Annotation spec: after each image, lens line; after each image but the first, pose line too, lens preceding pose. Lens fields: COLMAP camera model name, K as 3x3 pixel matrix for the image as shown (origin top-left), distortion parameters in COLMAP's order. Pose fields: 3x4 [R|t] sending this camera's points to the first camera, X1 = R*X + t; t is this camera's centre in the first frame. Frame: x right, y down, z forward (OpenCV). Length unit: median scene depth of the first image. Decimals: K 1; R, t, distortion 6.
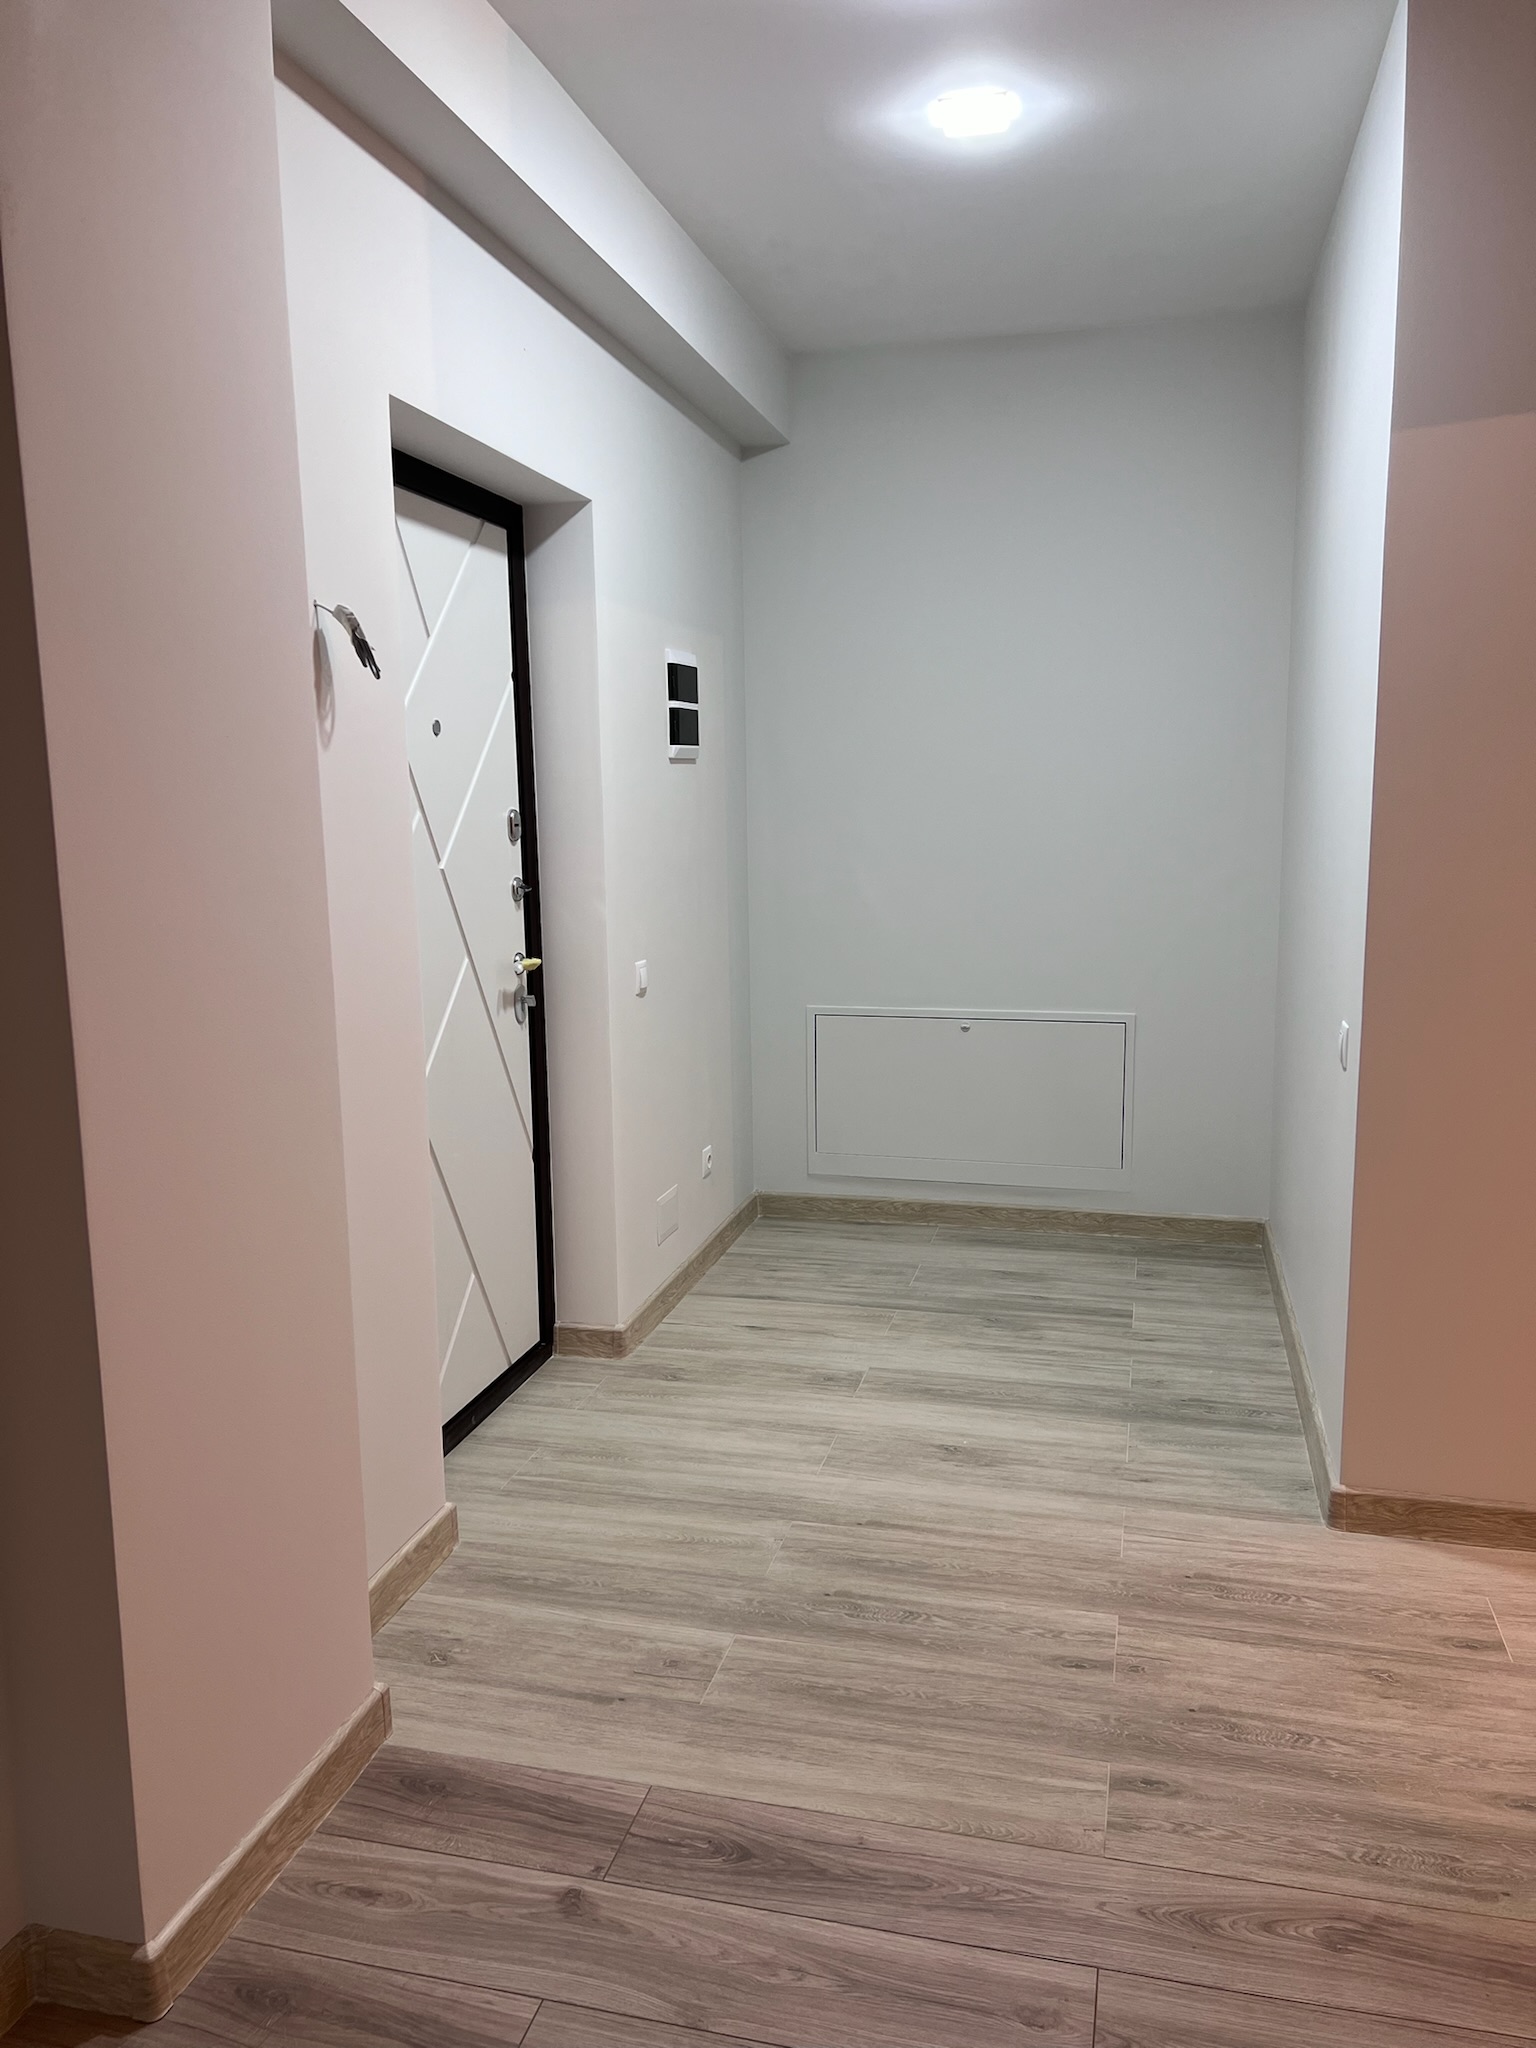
lens RADIAL K [[1536.5, 0, 755.9], [0, 1536.5, 1019.4], [0, 0, 1]] dist [0.010452, -0.004140]
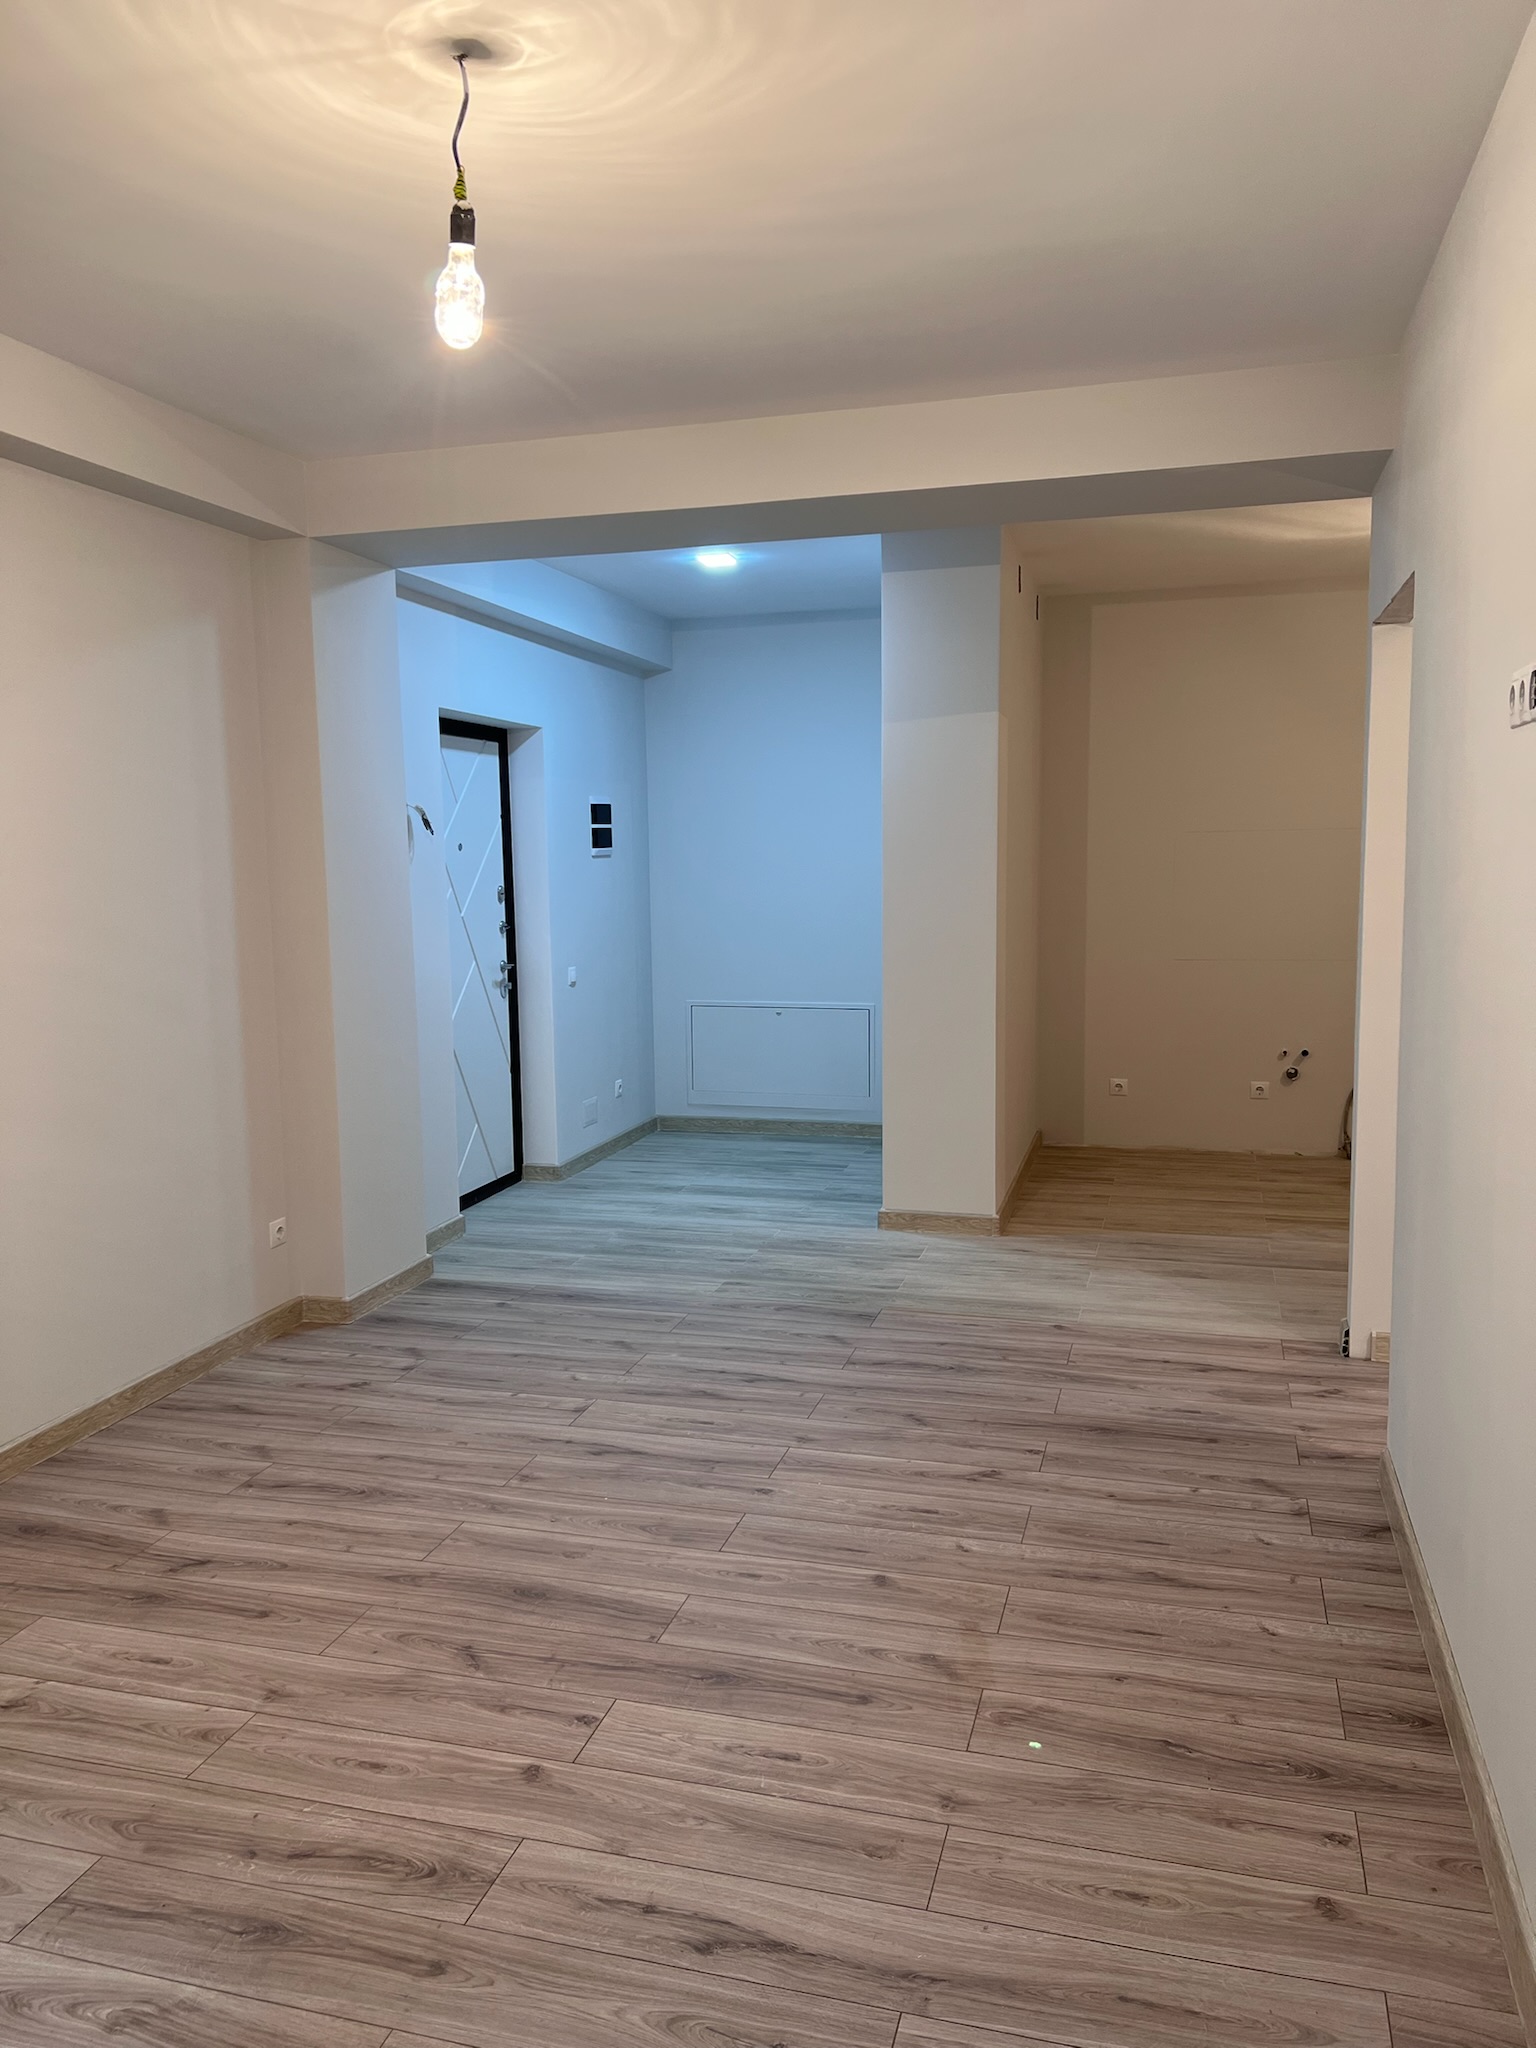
lens RADIAL K [[1536.5, 0, 778.7], [0, 1536.5, 1031.2], [0, 0, 1]] dist [0.010452, -0.004140]
pose [[0.999908, 0.004005, -0.012924, 0.238542], [-0.004357, 0.999618, -0.027281, 0.106693], [0.012810, 0.027335, 0.999544, -1.010982]]
